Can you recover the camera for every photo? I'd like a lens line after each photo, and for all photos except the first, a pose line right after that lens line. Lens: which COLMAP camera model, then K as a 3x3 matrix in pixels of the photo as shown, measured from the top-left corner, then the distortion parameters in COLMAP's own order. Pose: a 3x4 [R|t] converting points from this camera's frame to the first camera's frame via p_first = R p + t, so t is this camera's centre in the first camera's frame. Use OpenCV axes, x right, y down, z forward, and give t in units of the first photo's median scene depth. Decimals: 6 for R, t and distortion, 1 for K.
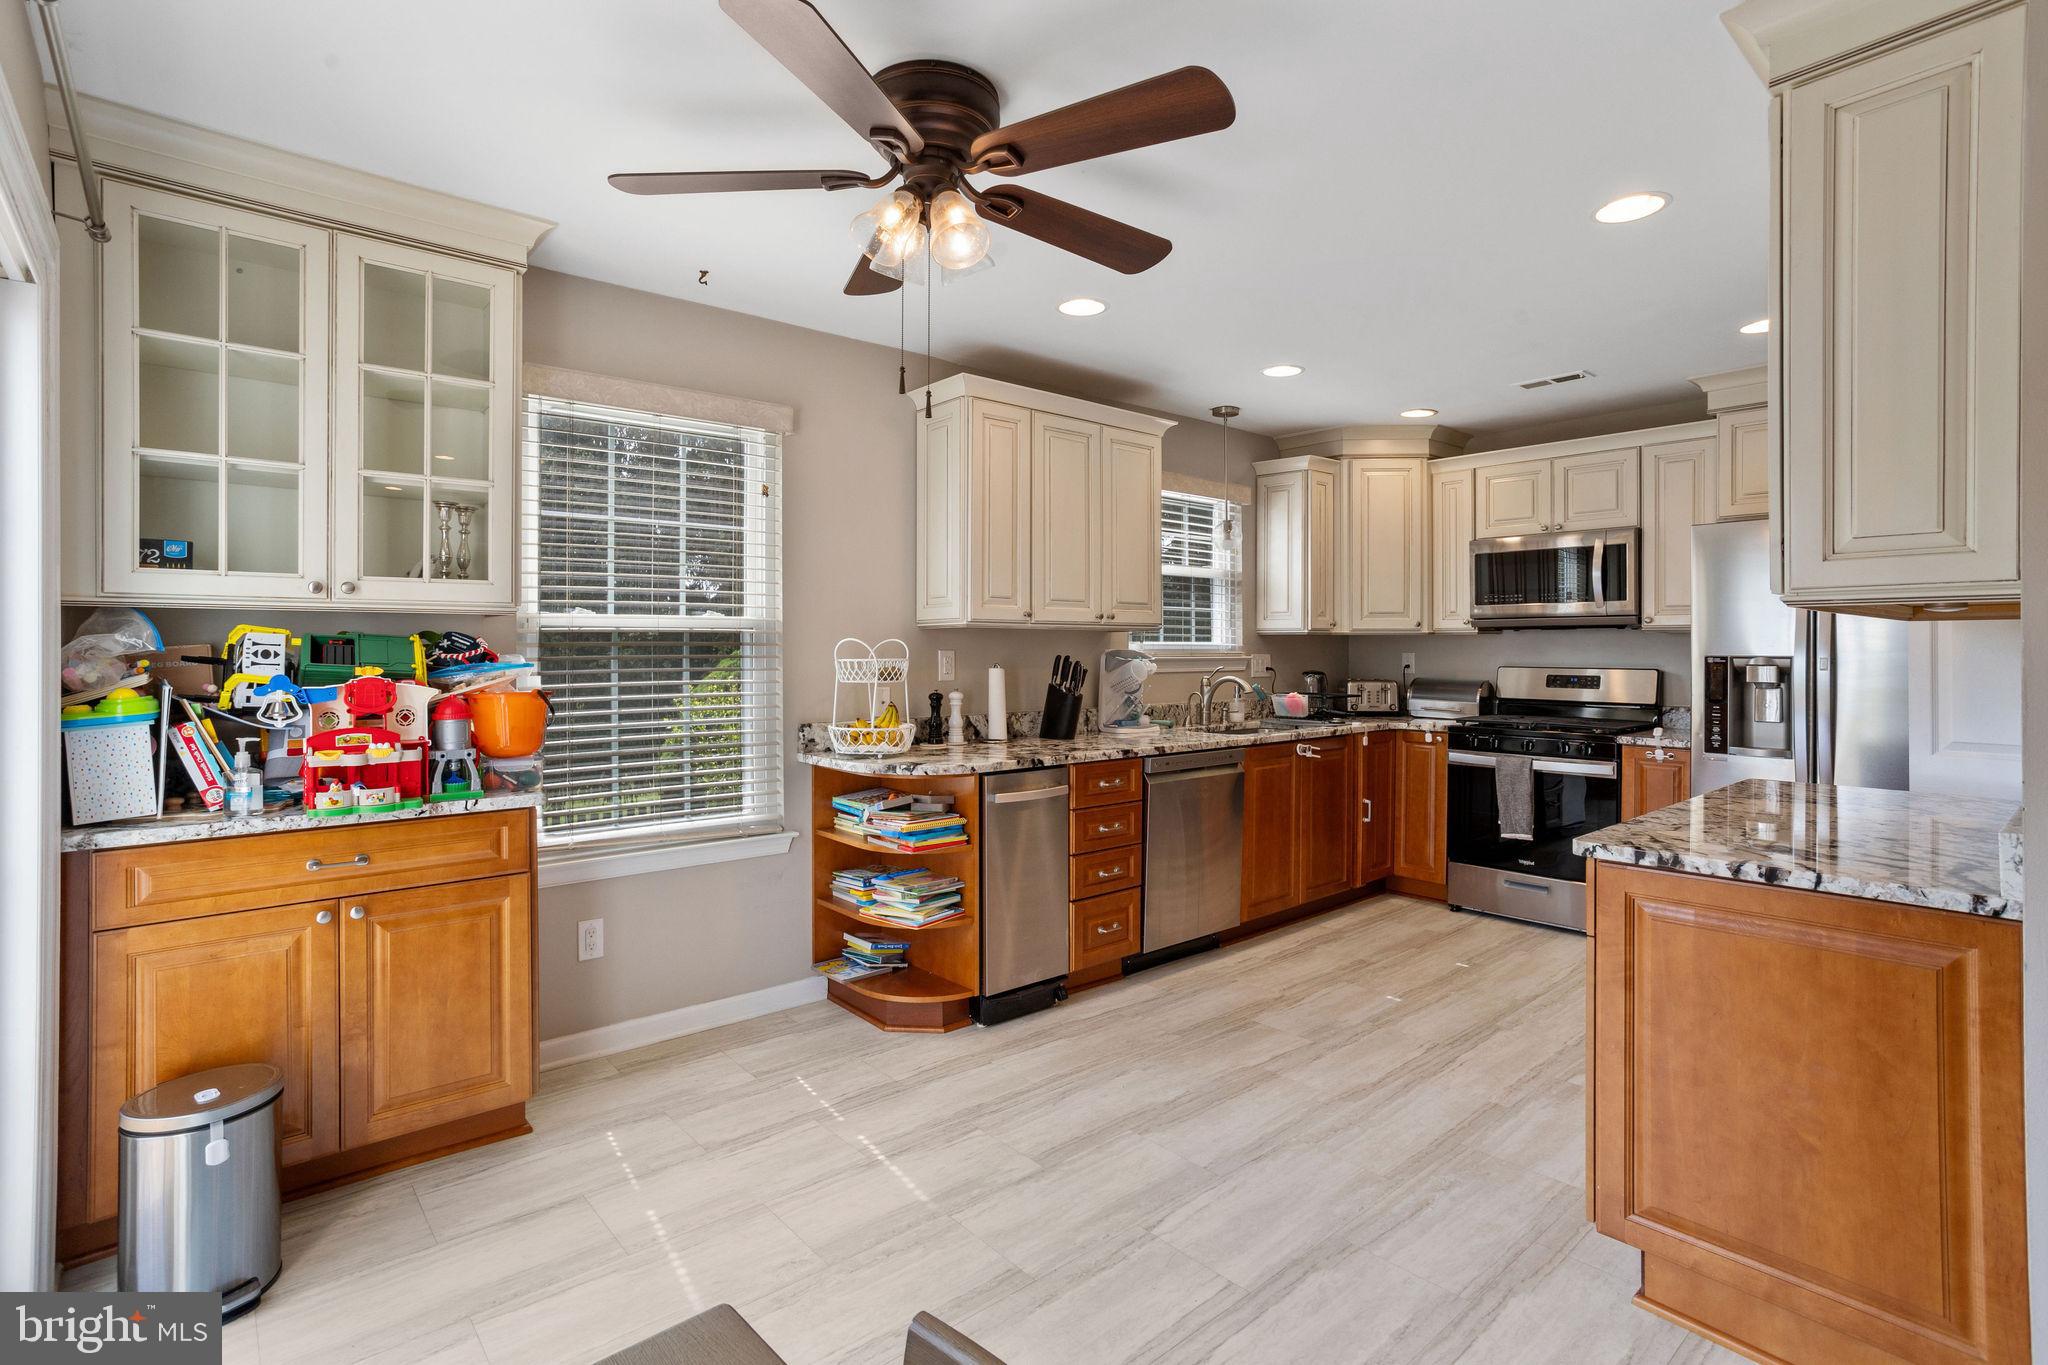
lens RADIAL K [[975.7, 0, 1014.2], [0, 975.7, 654.8], [0, 0, 1]] dist [-0.056049, 0.033995]
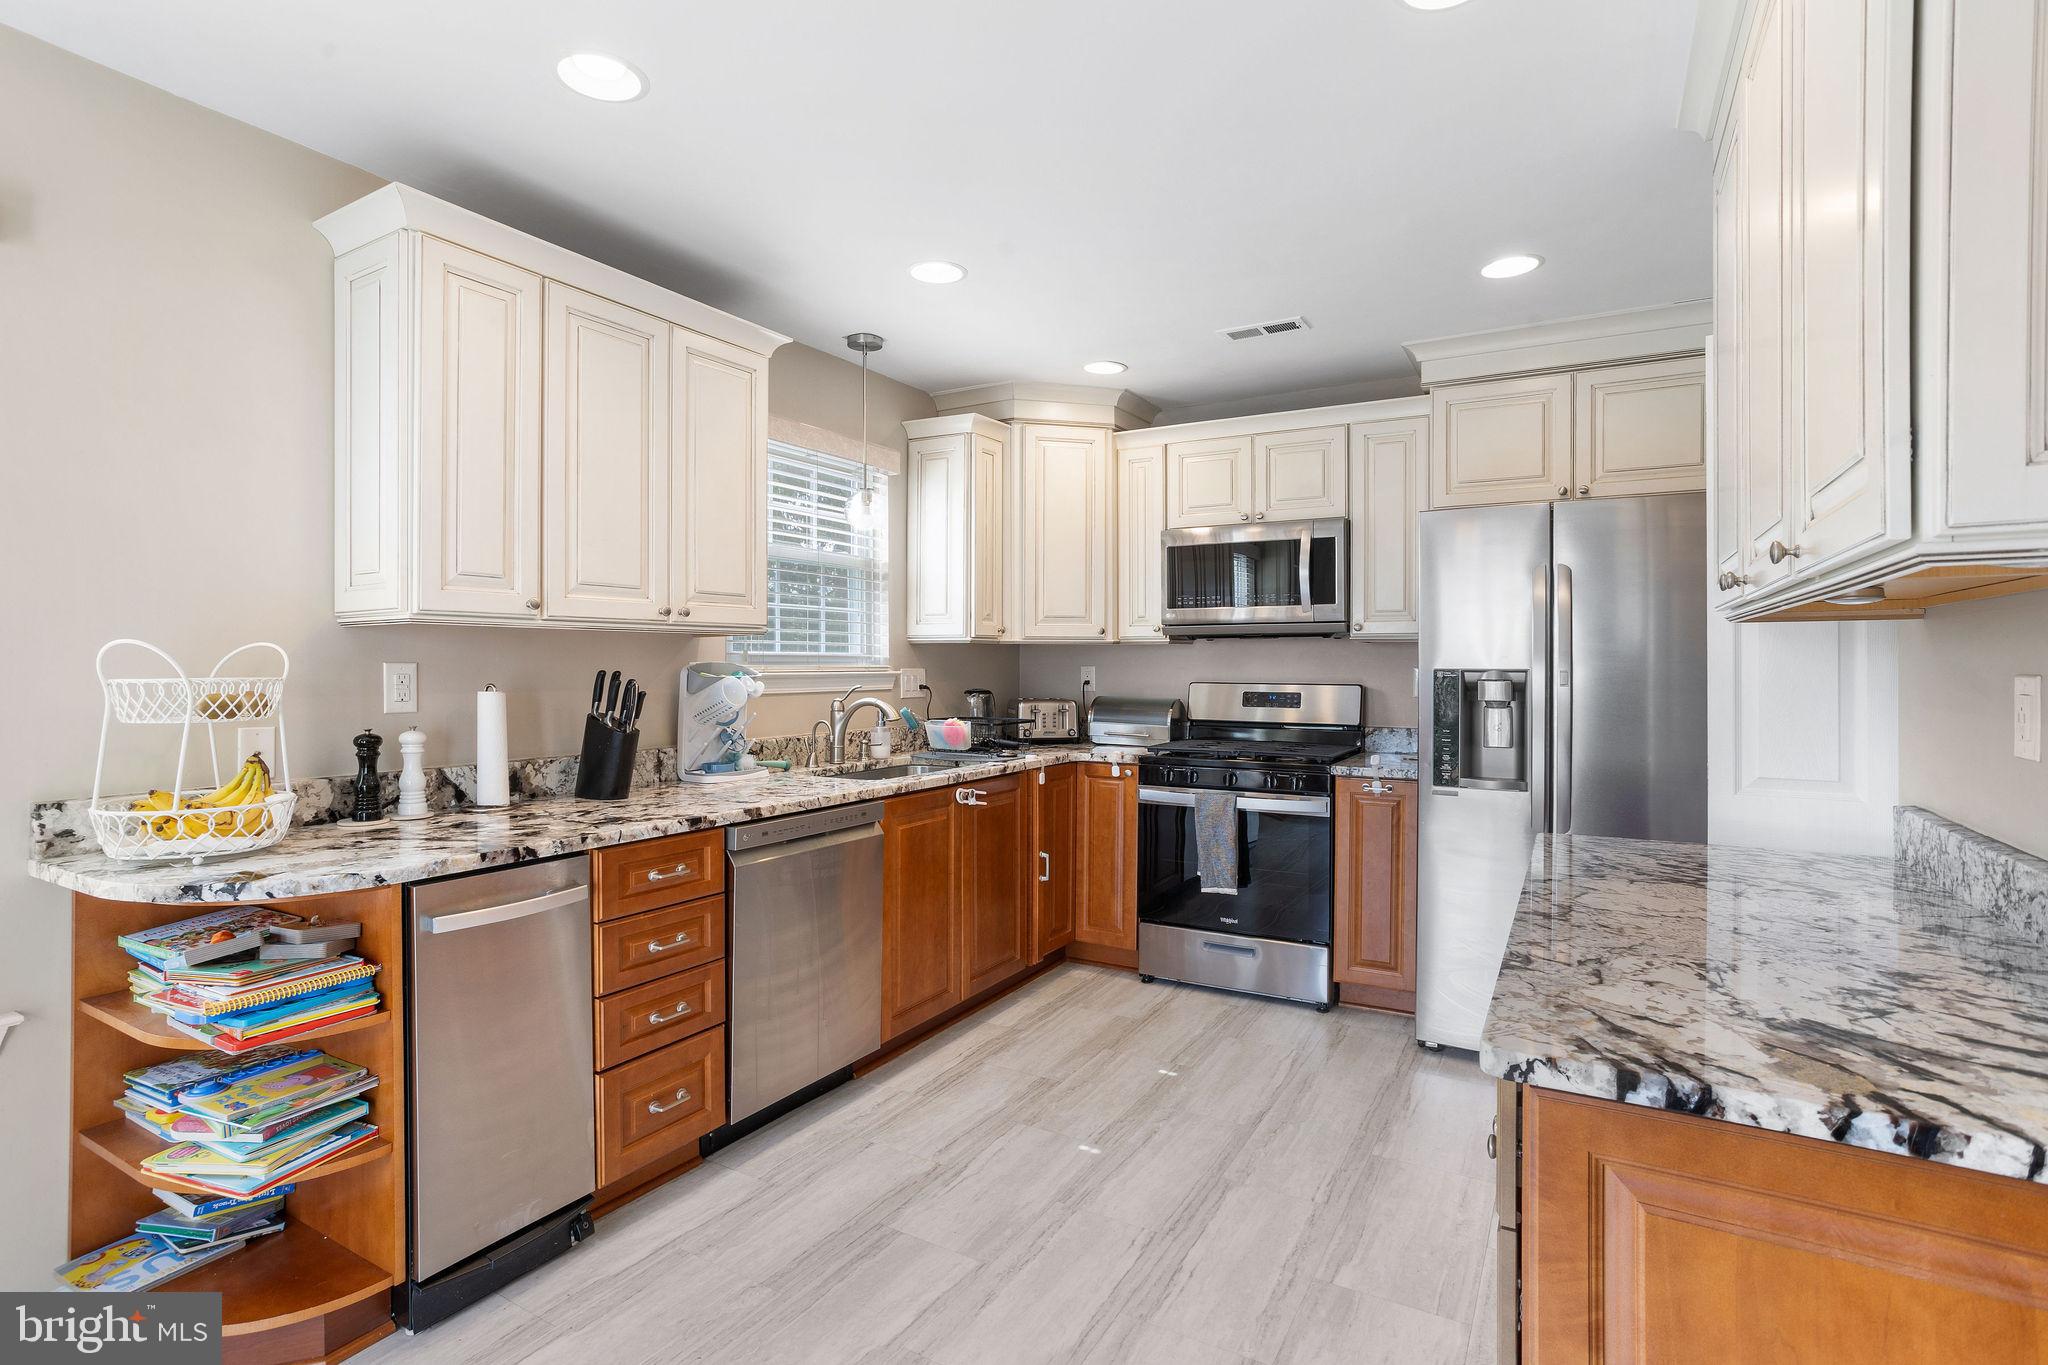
lens RADIAL K [[995.1, 0, 1008.9], [0, 995.1, 671.6], [0, 0, 1]] dist [-0.056873, 0.035341]
pose [[0.946668, -0.002710, 0.322200, 0.091798], [0.001941, 0.999994, 0.002709, 0.000042], [-0.322205, -0.001939, 0.946668, 0.290631]]
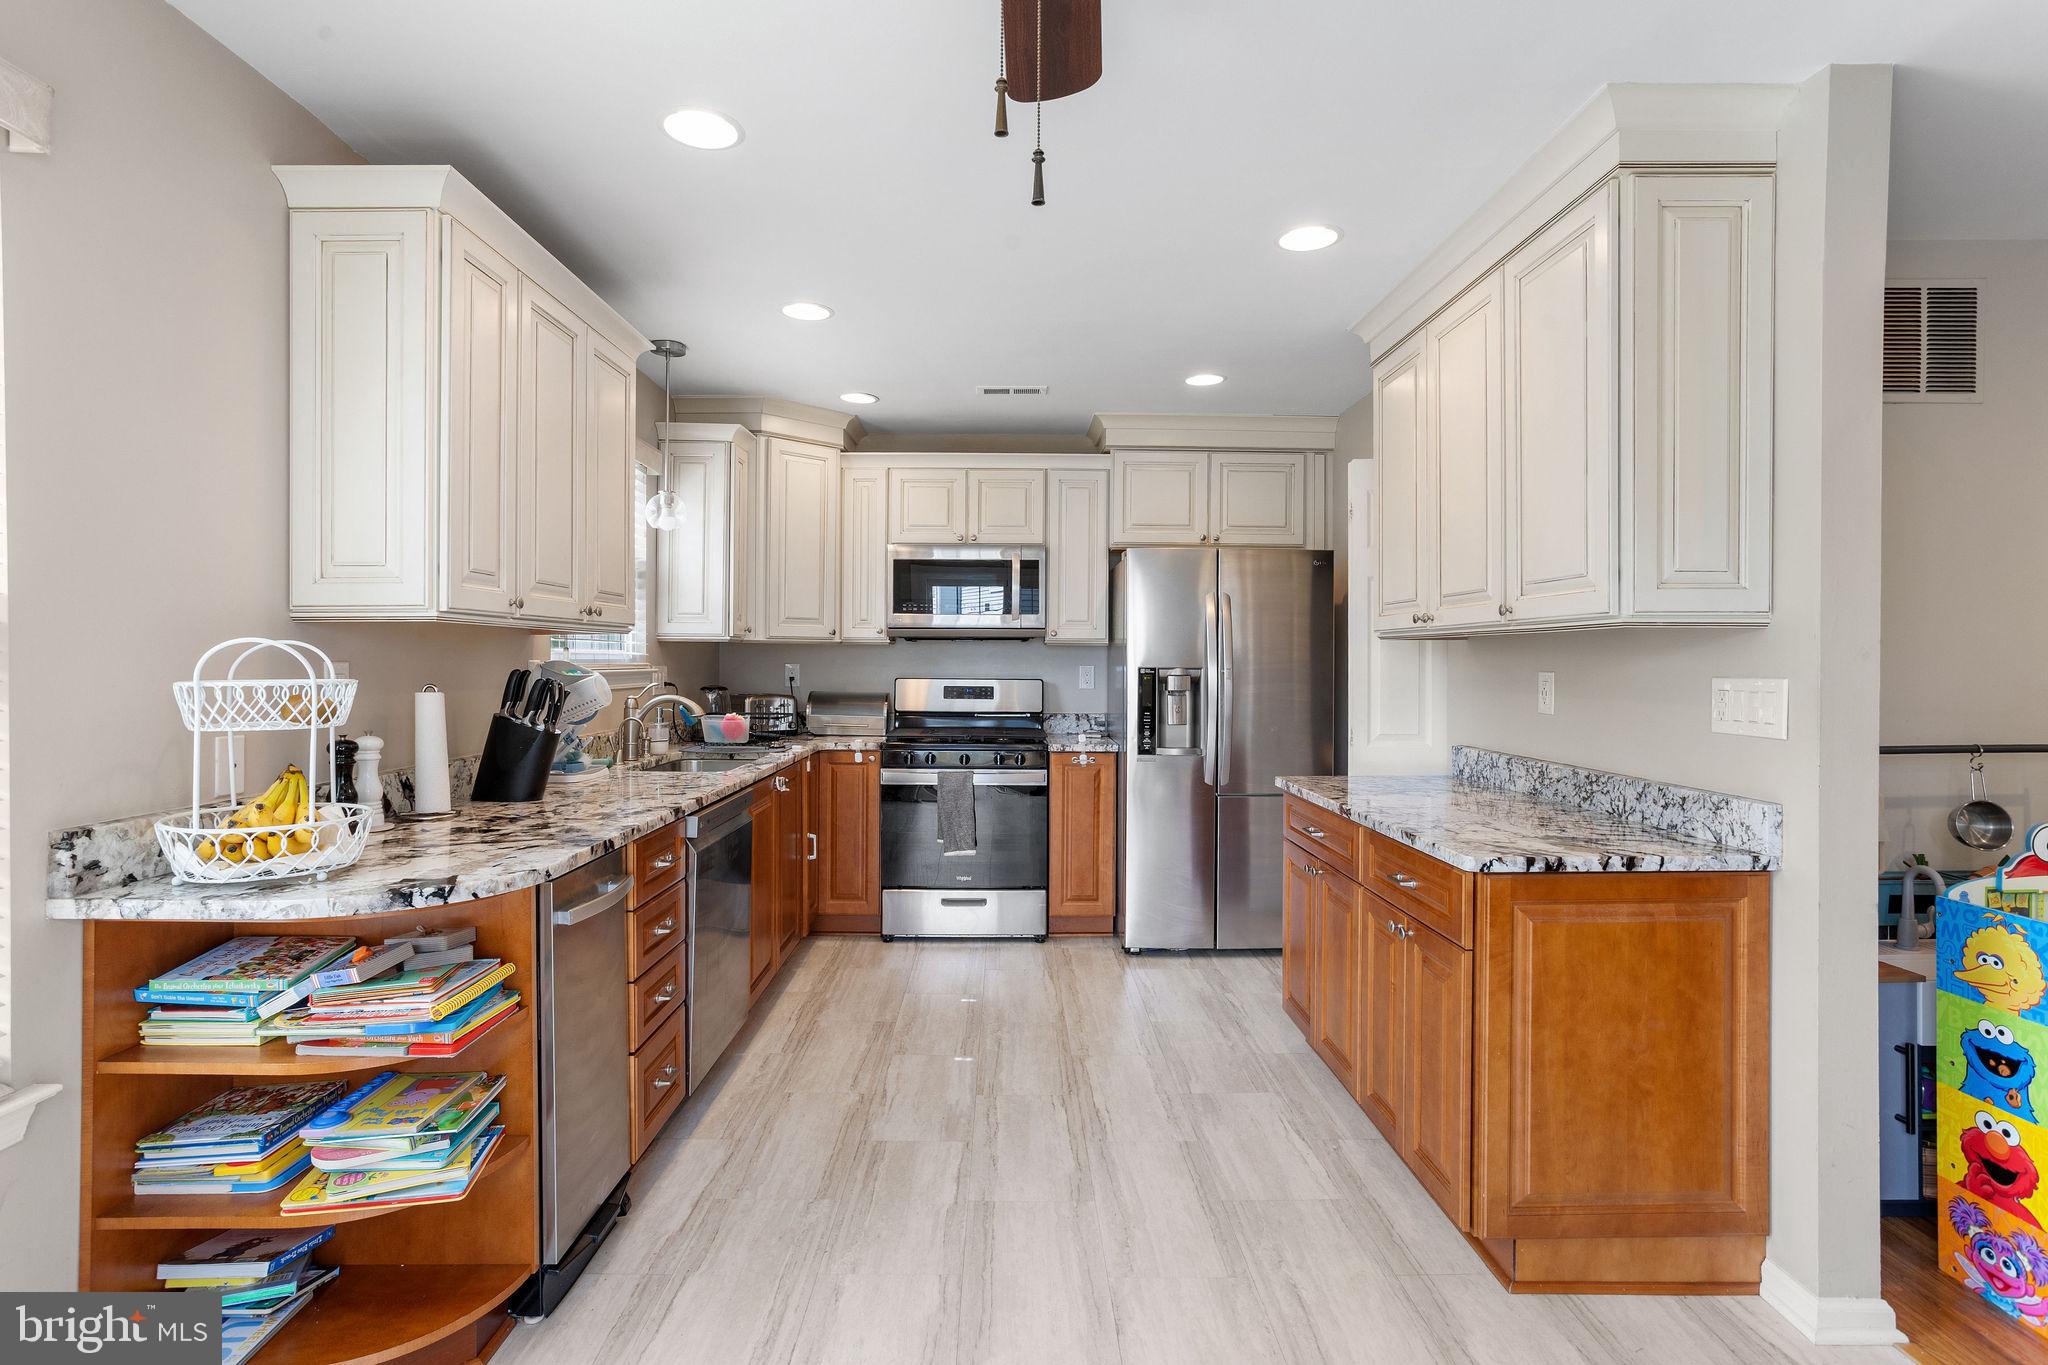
lens RADIAL K [[1010.7, 0, 1014.8], [0, 1010.7, 670.8], [0, 0, 1]] dist [-0.057015, 0.039895]
pose [[0.646777, -0.006201, 0.762654, -0.241927], [0.000830, 0.999972, 0.007427, -0.003266], [-0.762678, -0.004171, 0.646765, 0.332823]]
